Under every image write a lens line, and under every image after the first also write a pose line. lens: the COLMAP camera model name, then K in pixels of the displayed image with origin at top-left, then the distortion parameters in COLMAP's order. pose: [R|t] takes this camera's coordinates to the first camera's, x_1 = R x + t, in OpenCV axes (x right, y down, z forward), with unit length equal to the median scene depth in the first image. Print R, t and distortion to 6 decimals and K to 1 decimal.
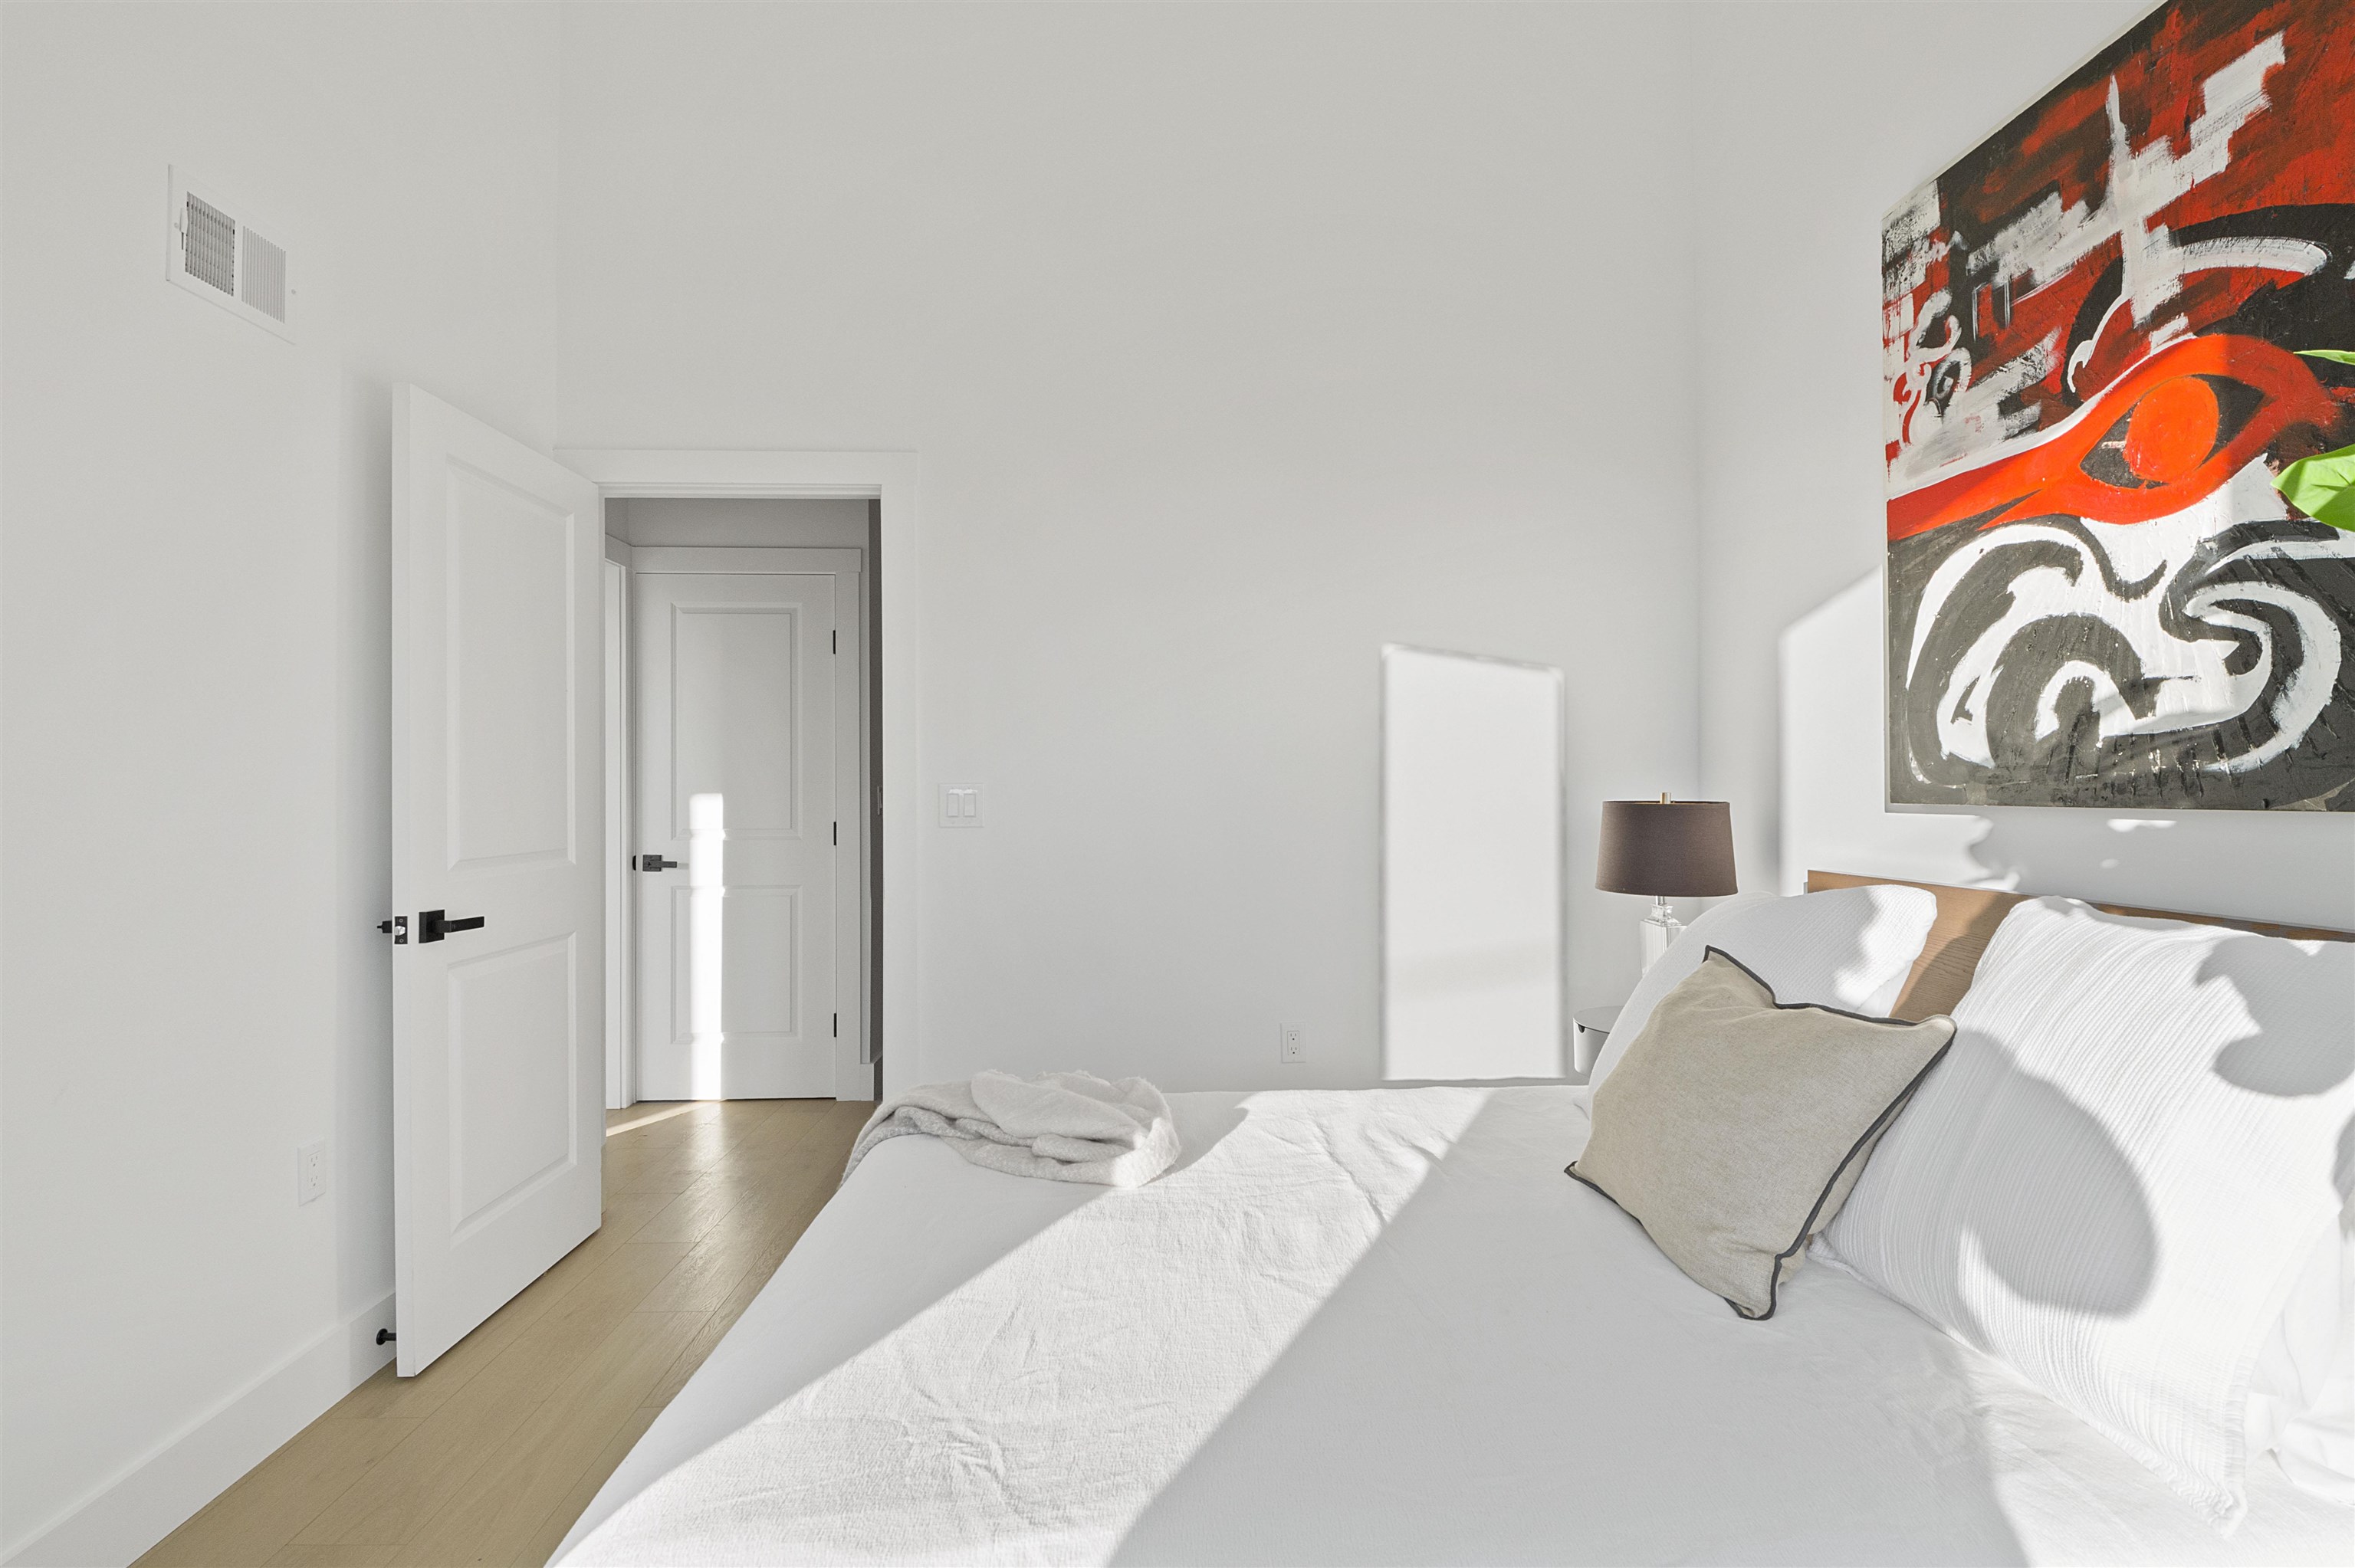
lens RADIAL K [[1174.1, 0, 1167.4], [0, 1174.1, 788.9], [0, 0, 1]] dist [0.001096, -0.017430]
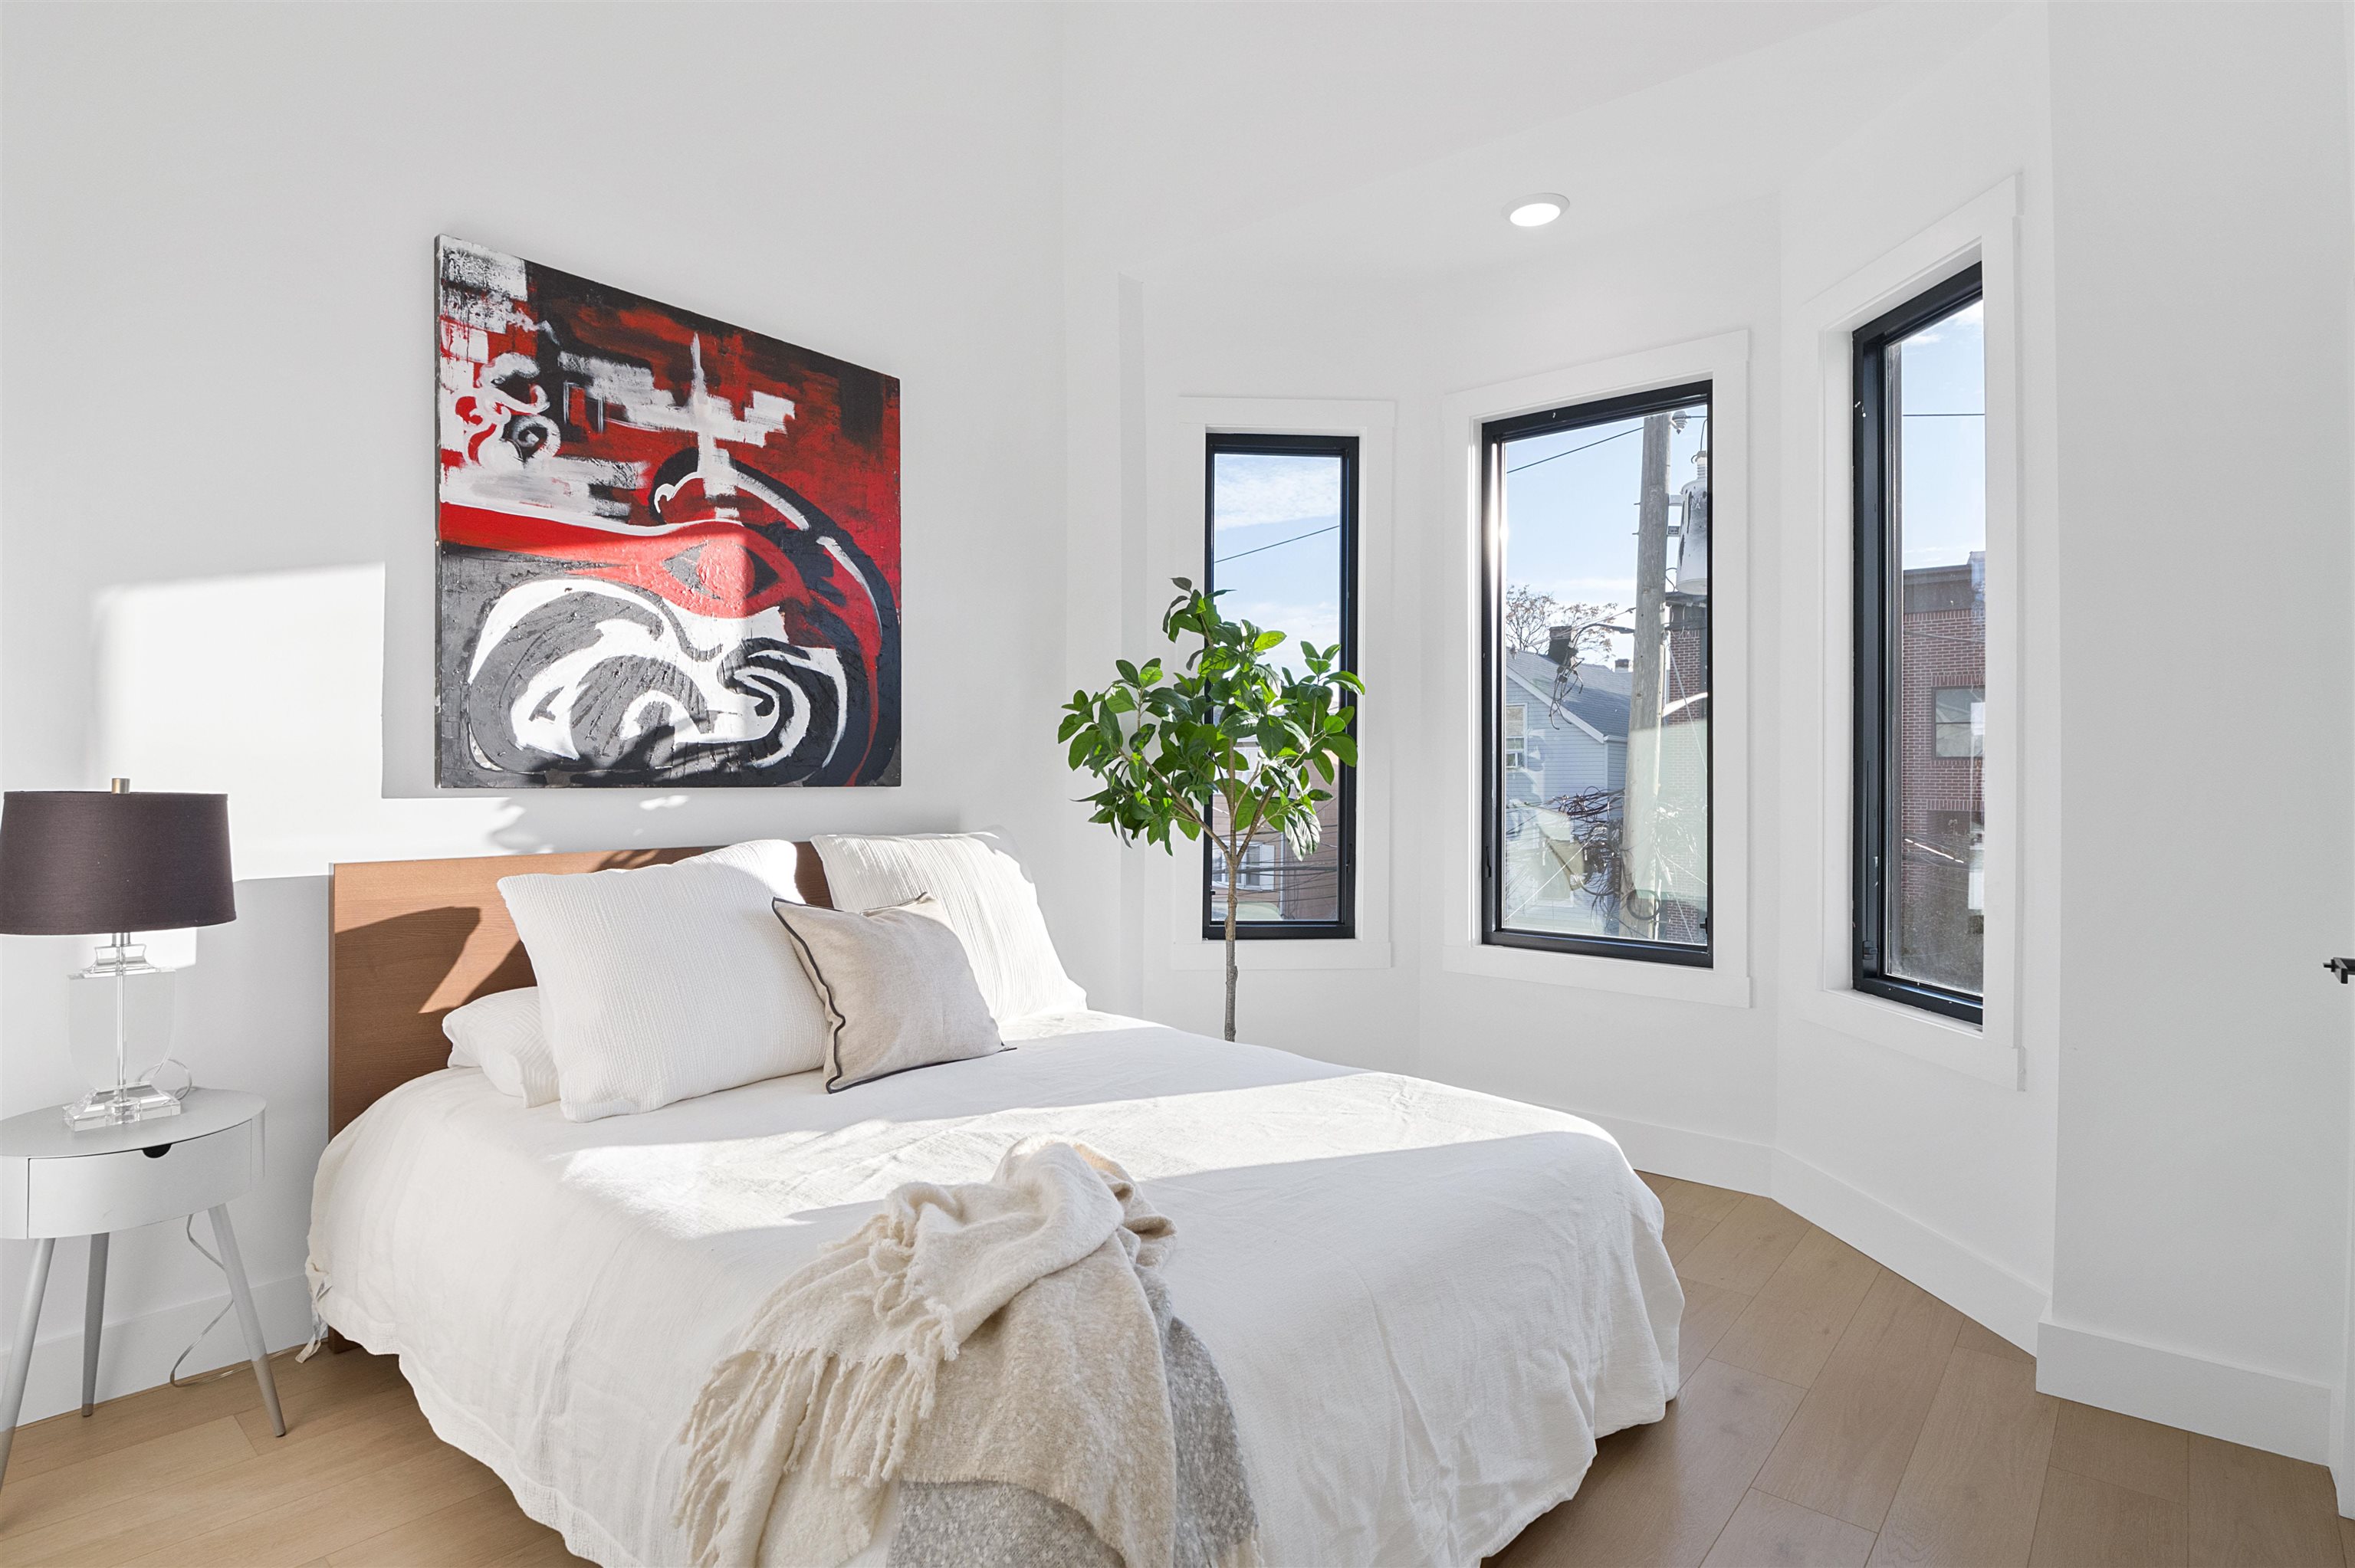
lens RADIAL K [[1174.1, 0, 1167.4], [0, 1174.1, 788.9], [0, 0, 1]] dist [0.001096, -0.017430]
pose [[-0.751745, -0.000636, 0.659454, -0.697878], [0.001491, 0.999995, 0.002664, 0.013712], [-0.659452, 0.002986, -0.751740, 1.657996]]
